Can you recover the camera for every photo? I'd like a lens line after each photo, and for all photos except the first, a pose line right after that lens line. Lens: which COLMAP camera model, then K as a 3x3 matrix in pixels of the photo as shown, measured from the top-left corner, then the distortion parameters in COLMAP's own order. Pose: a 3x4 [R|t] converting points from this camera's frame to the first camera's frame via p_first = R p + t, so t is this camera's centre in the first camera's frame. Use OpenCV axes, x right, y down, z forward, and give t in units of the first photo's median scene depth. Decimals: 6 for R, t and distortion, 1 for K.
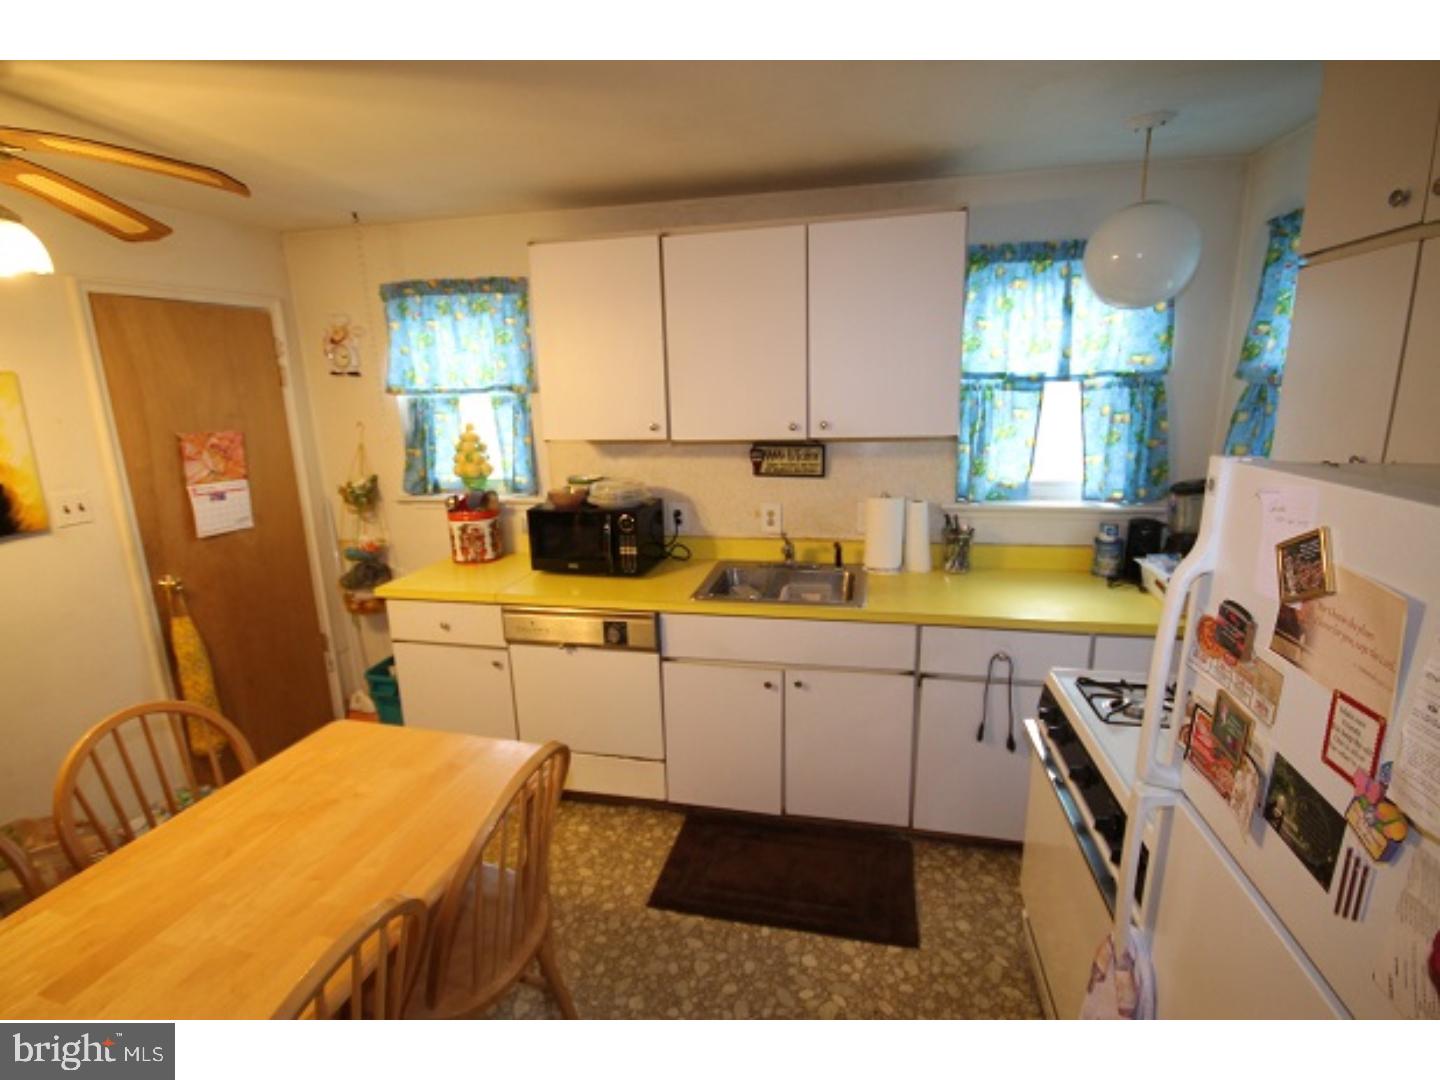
lens RADIAL K [[668.7, 0, 715.8], [0, 668.7, 537.6], [0, 0, 1]] dist [-0.002519, 0.000278]
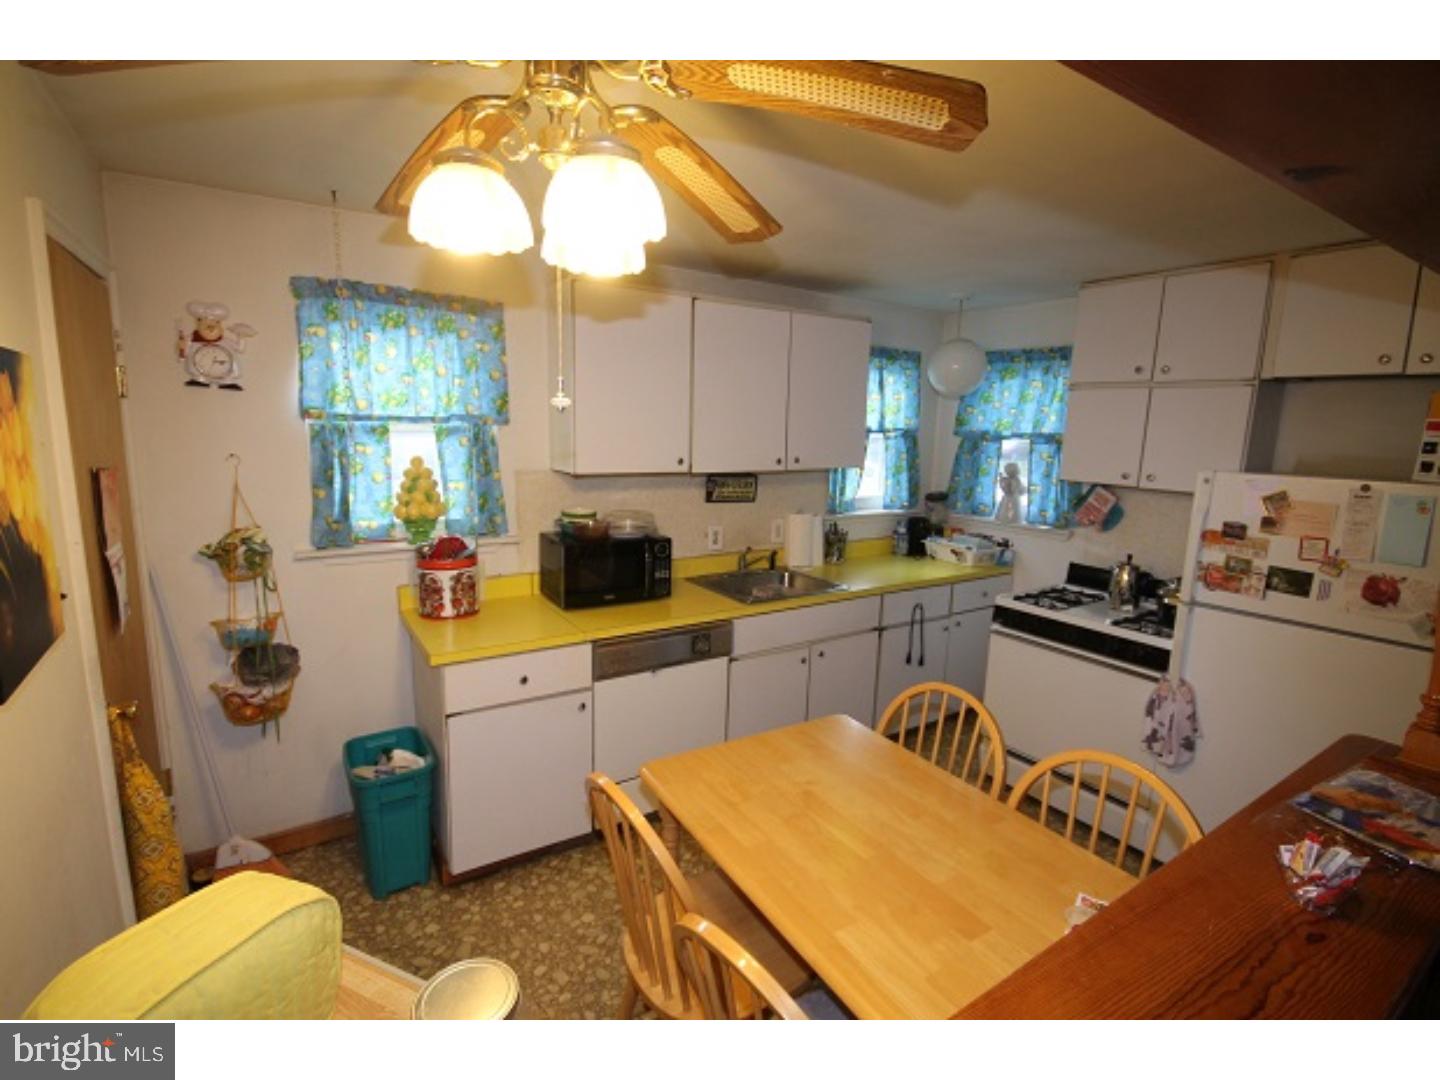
lens RADIAL K [[668.7, 0, 717.7], [0, 668.7, 539.2], [0, 0, 1]] dist [-0.002519, 0.000278]
pose [[0.704049, -0.077776, 0.705879, -0.793019], [0.117663, 0.993022, -0.007943, -0.017094], [-0.700336, 0.088648, 0.708288, 0.156991]]
